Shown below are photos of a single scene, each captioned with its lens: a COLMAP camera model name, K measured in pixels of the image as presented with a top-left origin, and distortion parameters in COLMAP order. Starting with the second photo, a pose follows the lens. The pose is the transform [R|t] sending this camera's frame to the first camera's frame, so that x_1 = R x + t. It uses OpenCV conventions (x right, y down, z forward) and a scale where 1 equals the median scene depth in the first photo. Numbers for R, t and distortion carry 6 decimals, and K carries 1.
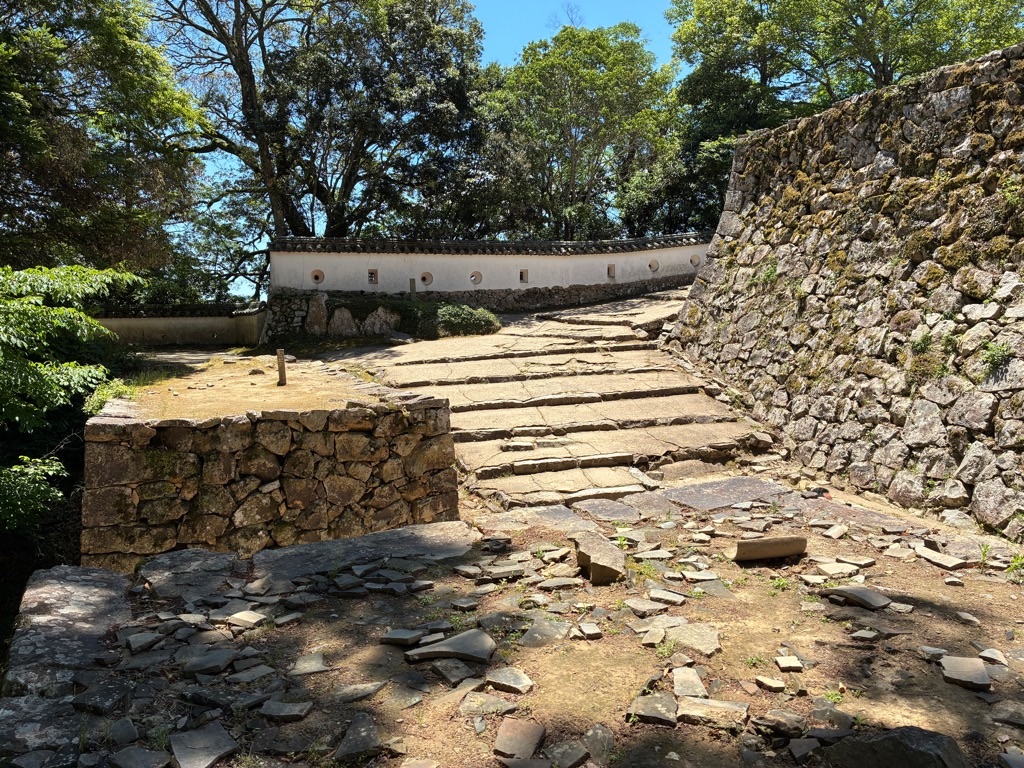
lens RADIAL K [[783.2, 0, 506.5], [0, 783.2, 374.7], [0, 0, 1]] dist [0.036509, -0.020091]
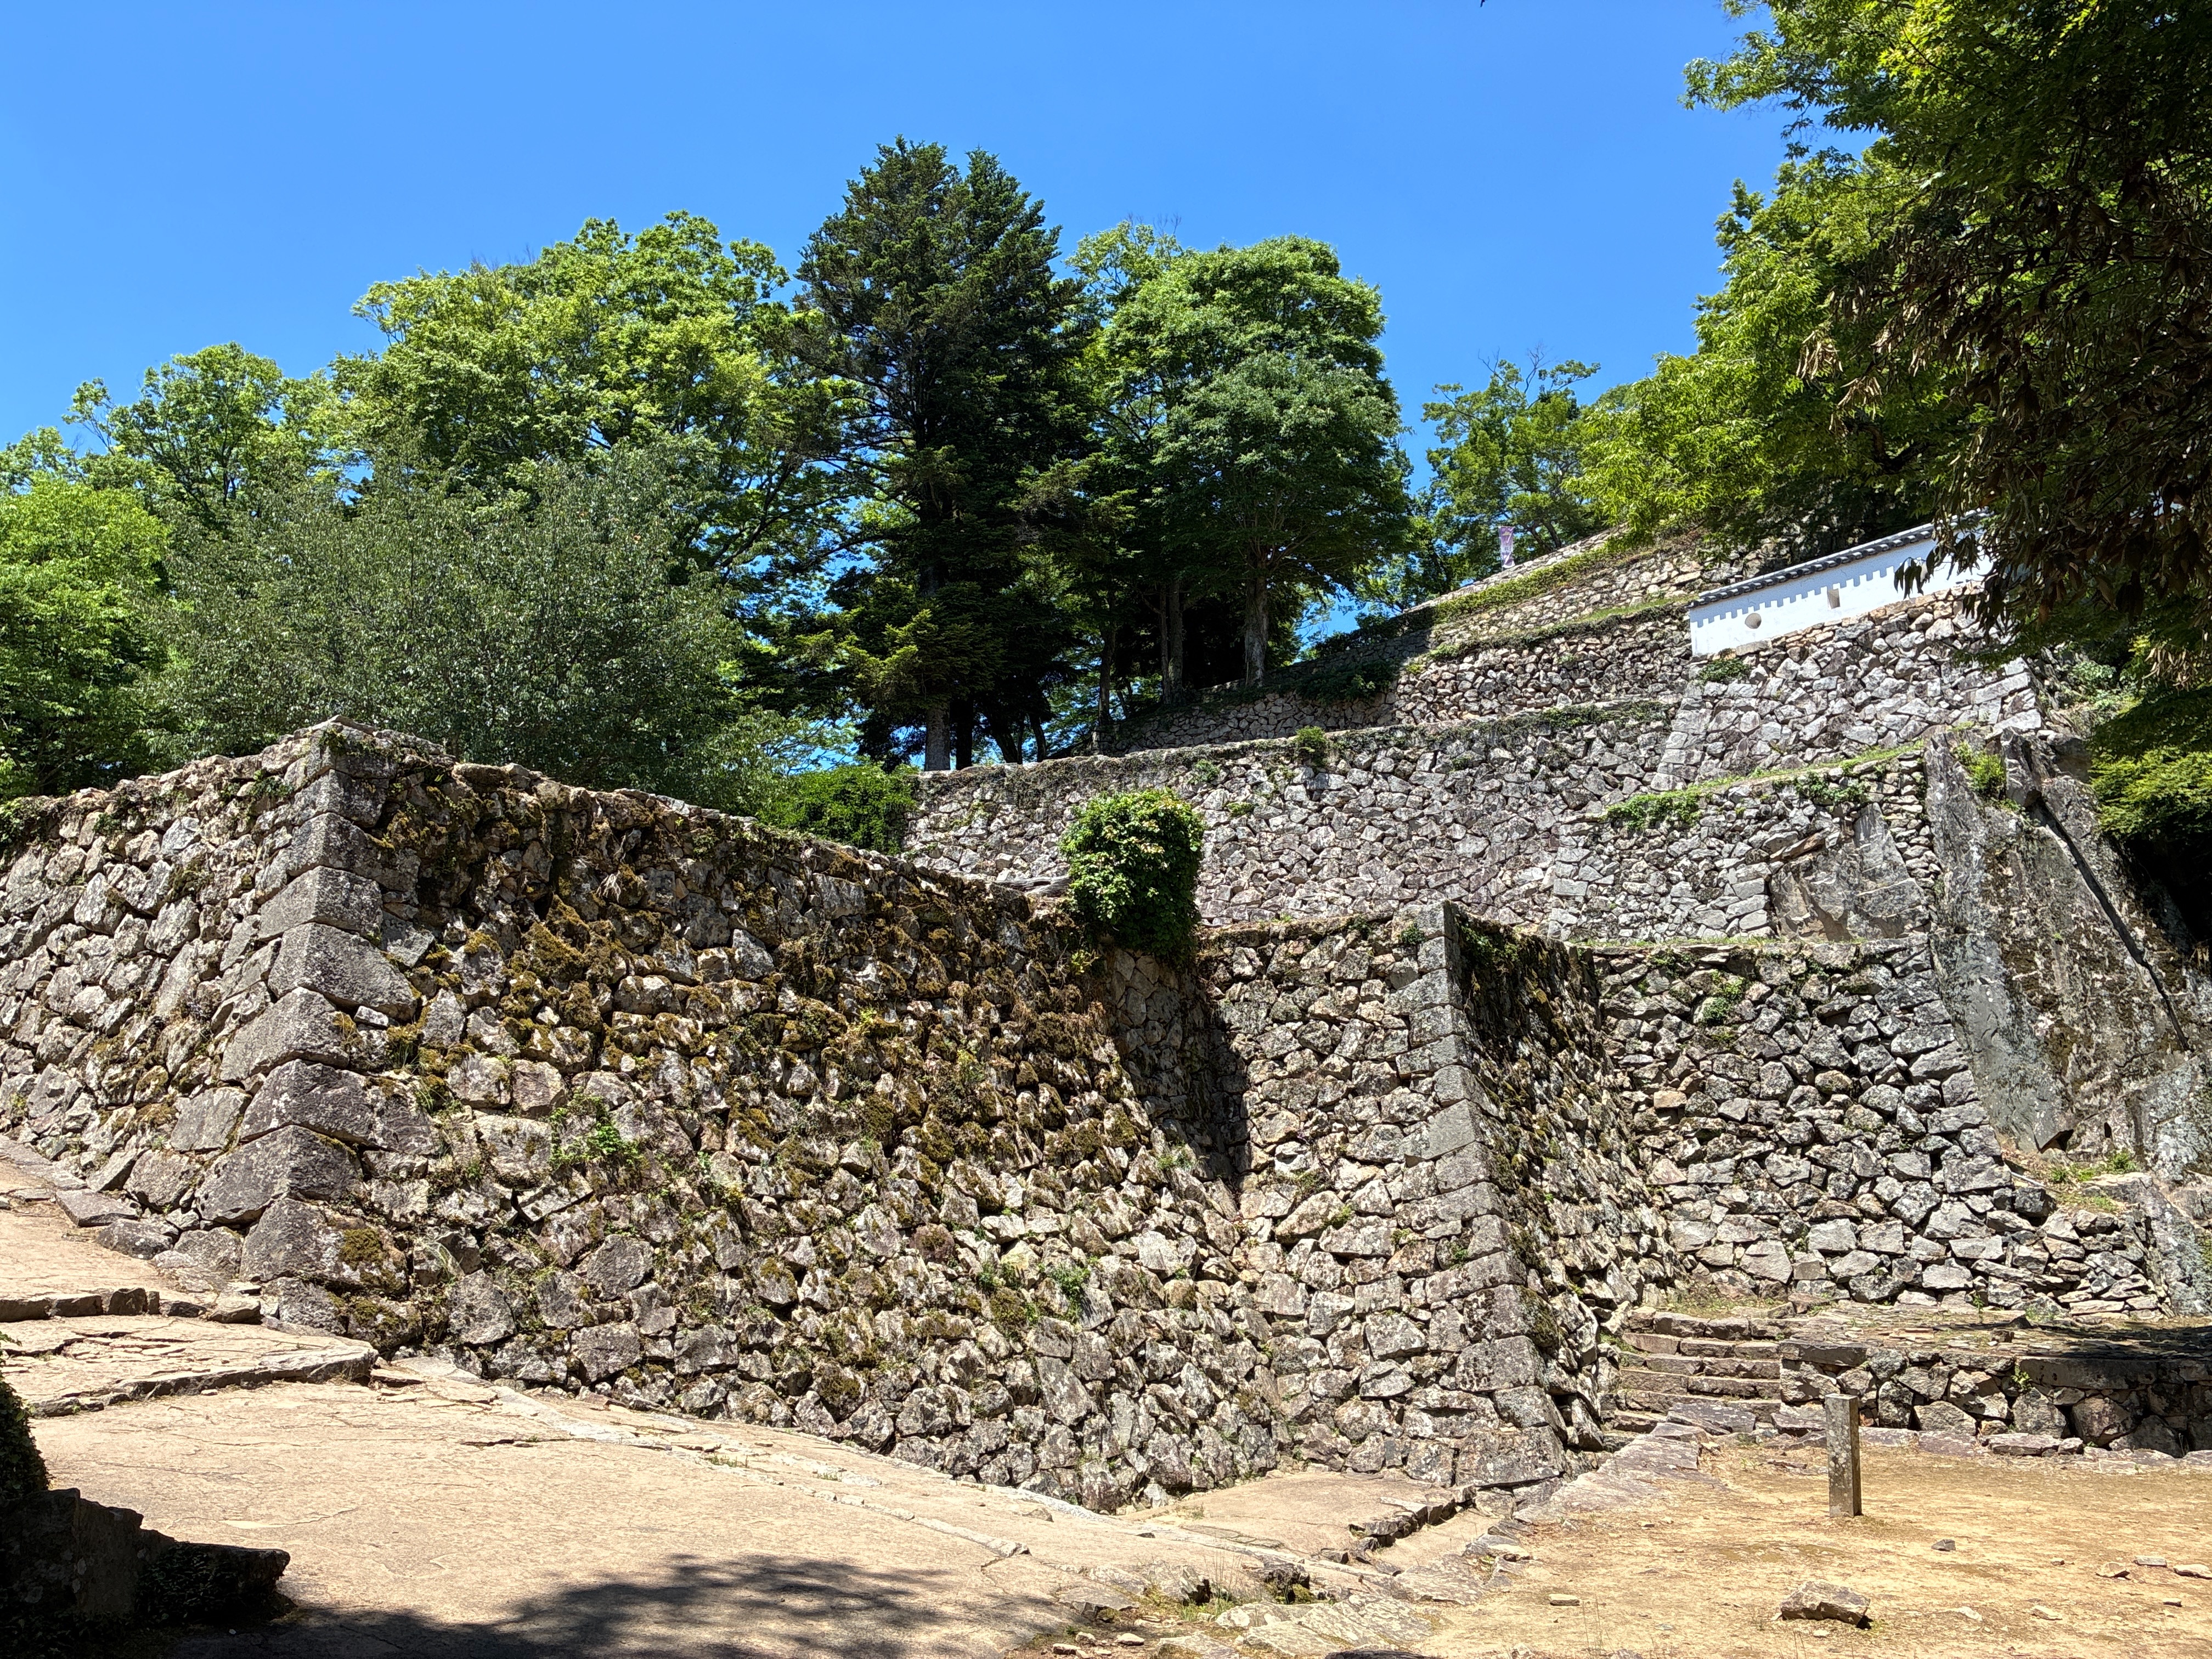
lens RADIAL K [[1691.9, 0, 1107.0], [0, 1691.9, 829.5], [0, 0, 1]] dist [0.036509, -0.020091]
pose [[-0.600667, 0.184099, 0.778015, -0.673079], [0.077500, 0.981952, -0.172522, -0.144214], [-0.795734, -0.043331, -0.604094, 1.678912]]
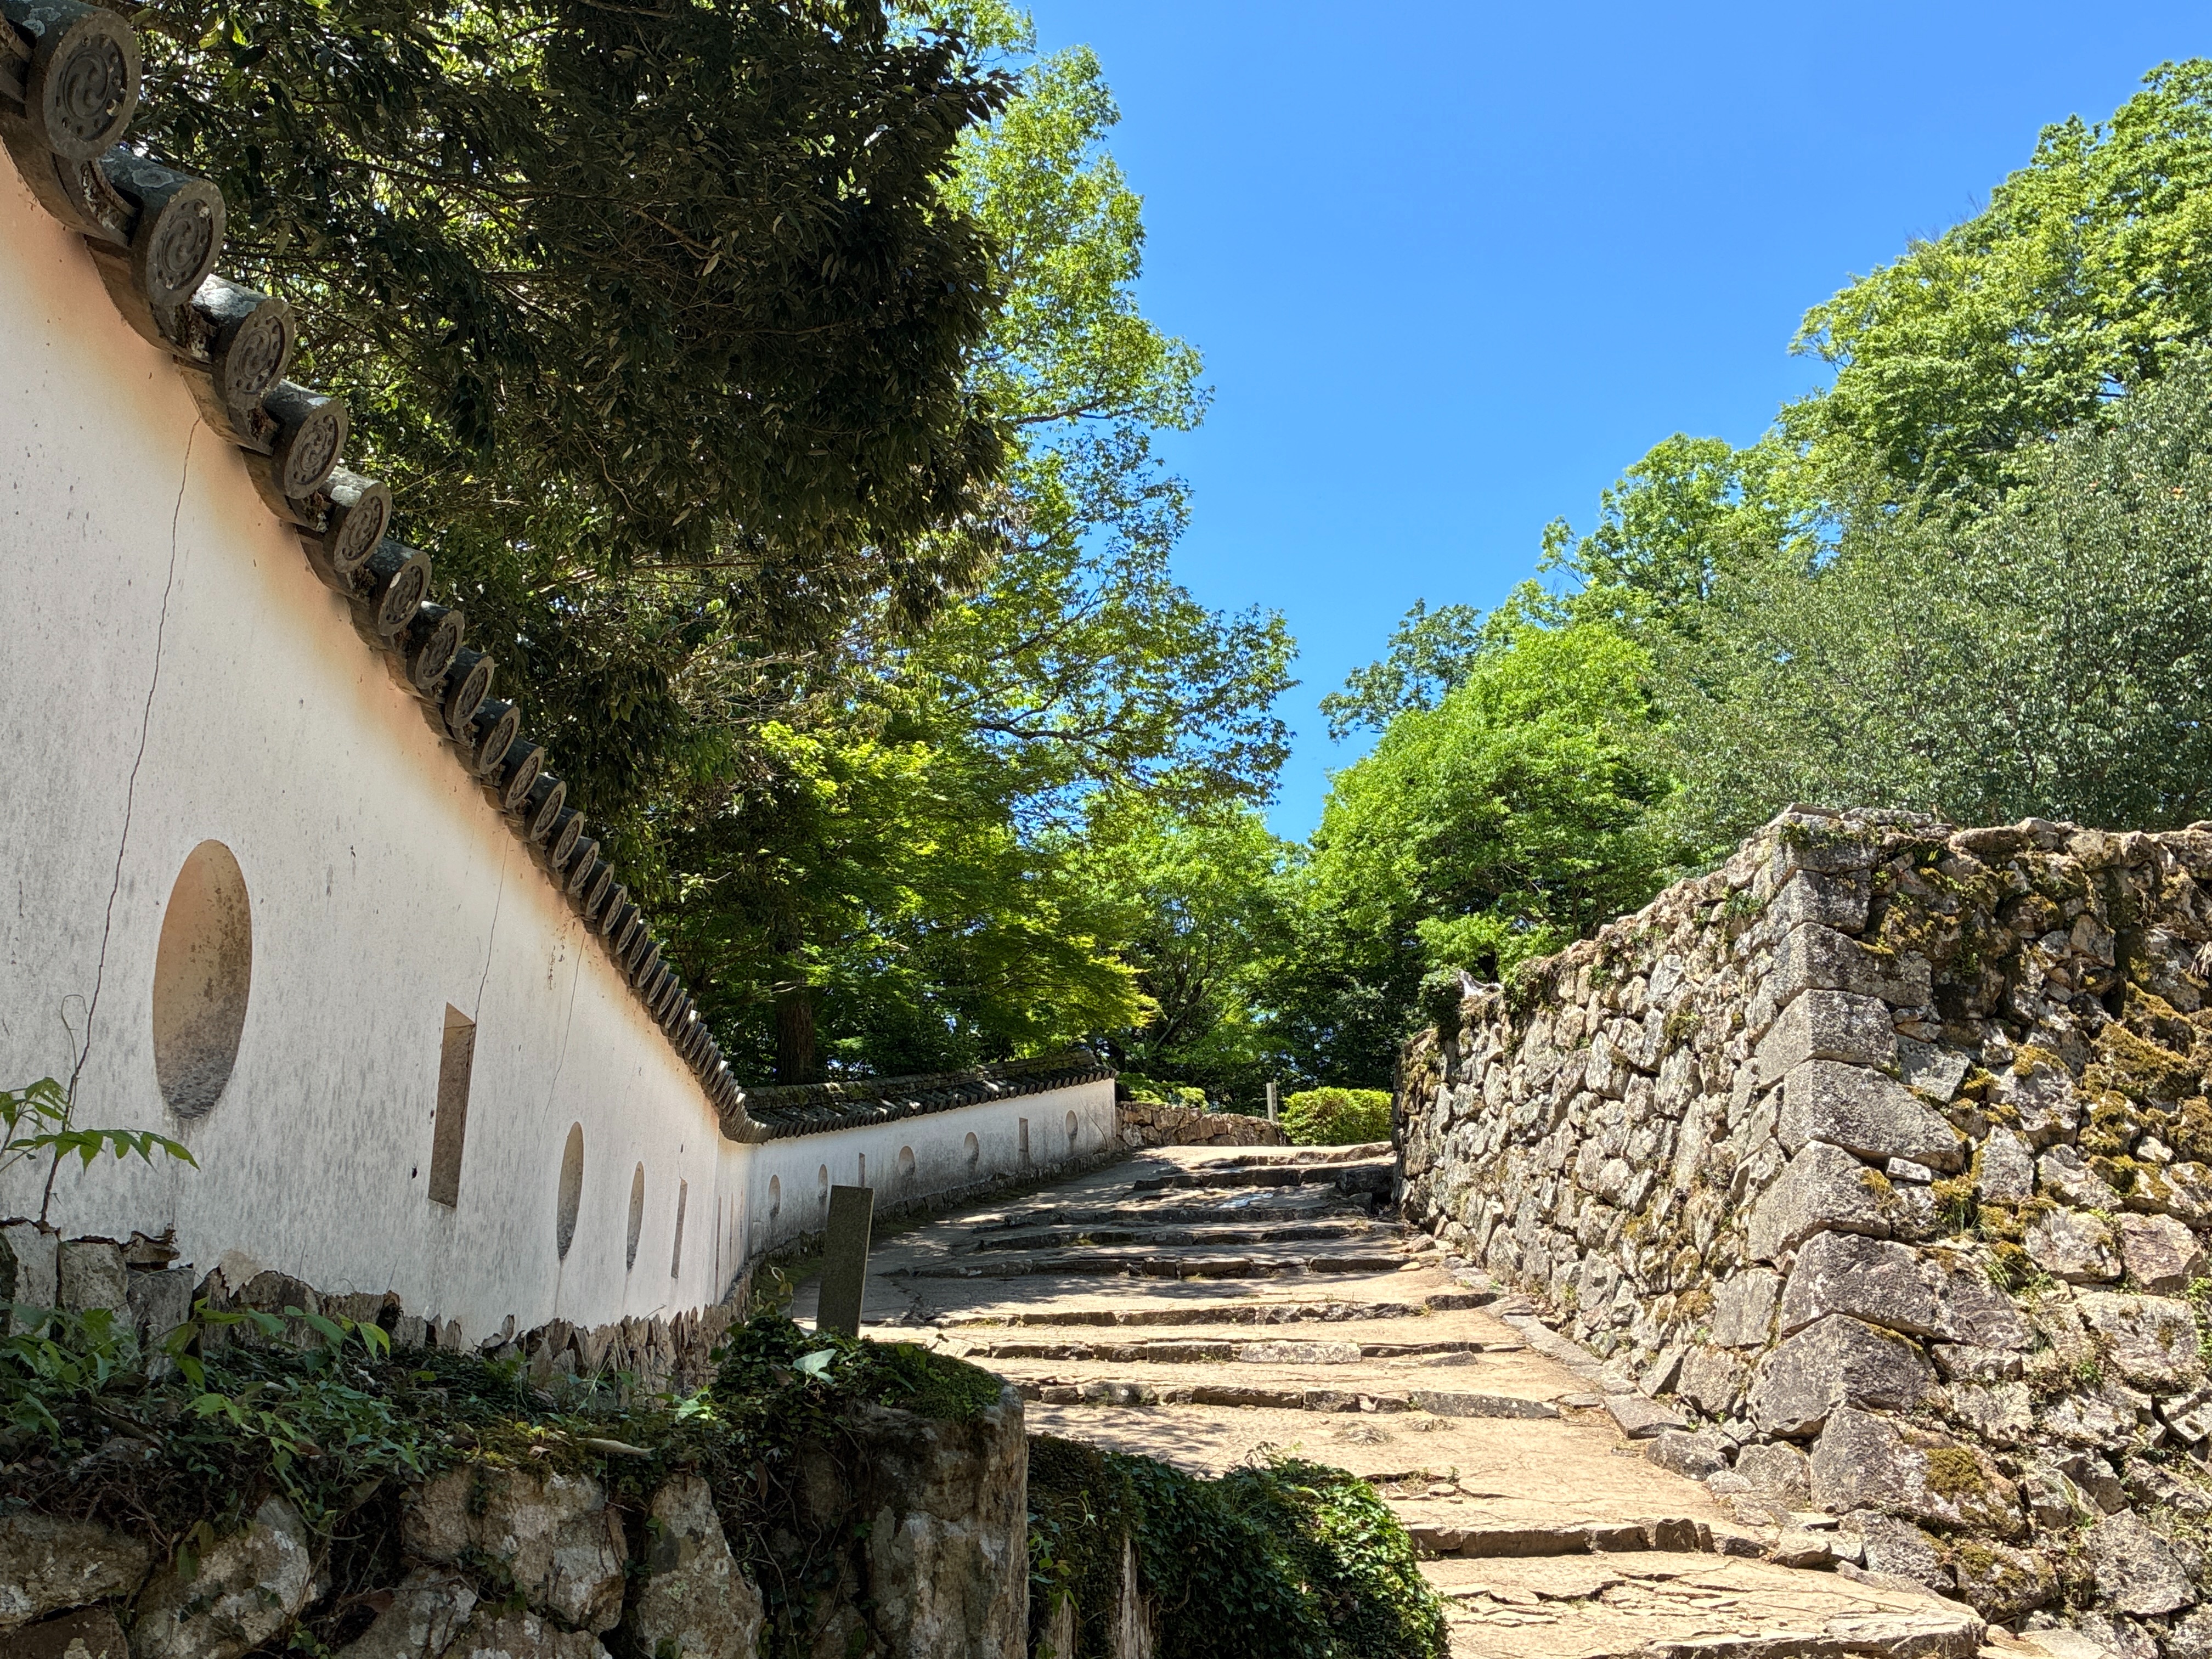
lens RADIAL K [[2027.7, 0, 1091.5], [0, 2027.7, 822.9], [0, 0, 1]] dist [0.022046, 0.000000]
pose [[0.181714, 0.277816, 0.943291, -0.609793], [0.088634, 0.950730, -0.297081, -0.149383], [-0.979349, 0.137592, 0.148137, 1.619887]]
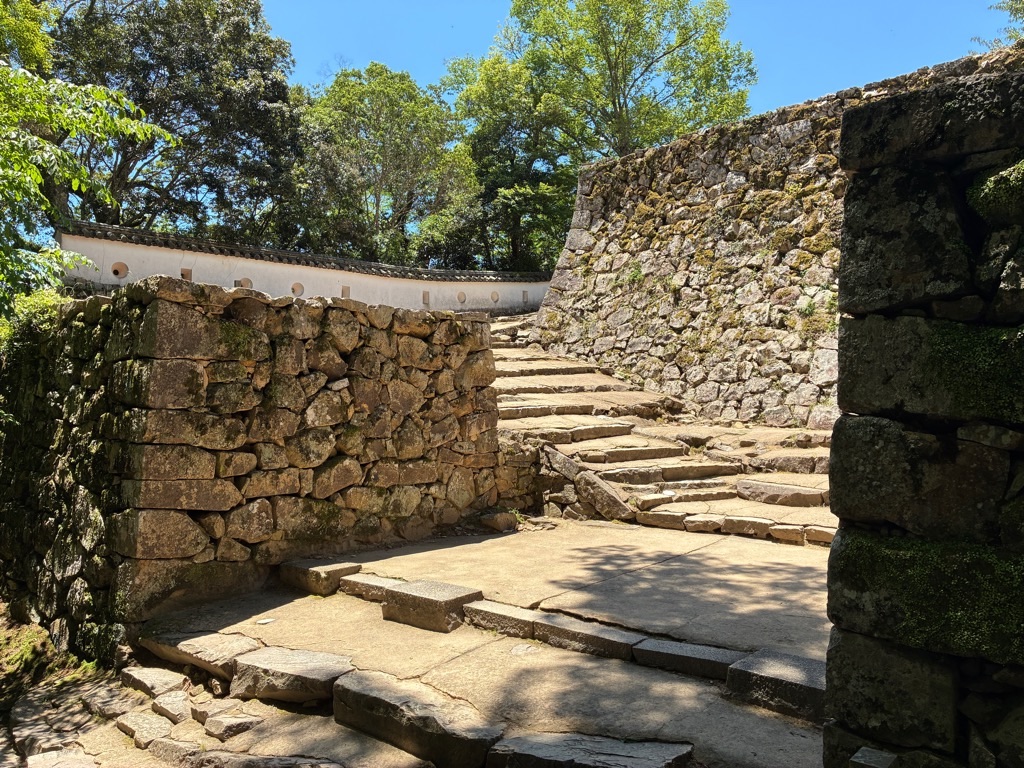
lens RADIAL K [[783.2, 0, 506.6], [0, 783.2, 382.8], [0, 0, 1]] dist [0.036509, -0.020091]
pose [[0.906554, 0.022921, 0.421466, -0.379659], [0.028396, 0.992950, -0.115080, 0.187059], [-0.421133, 0.116294, 0.899512, 0.107879]]
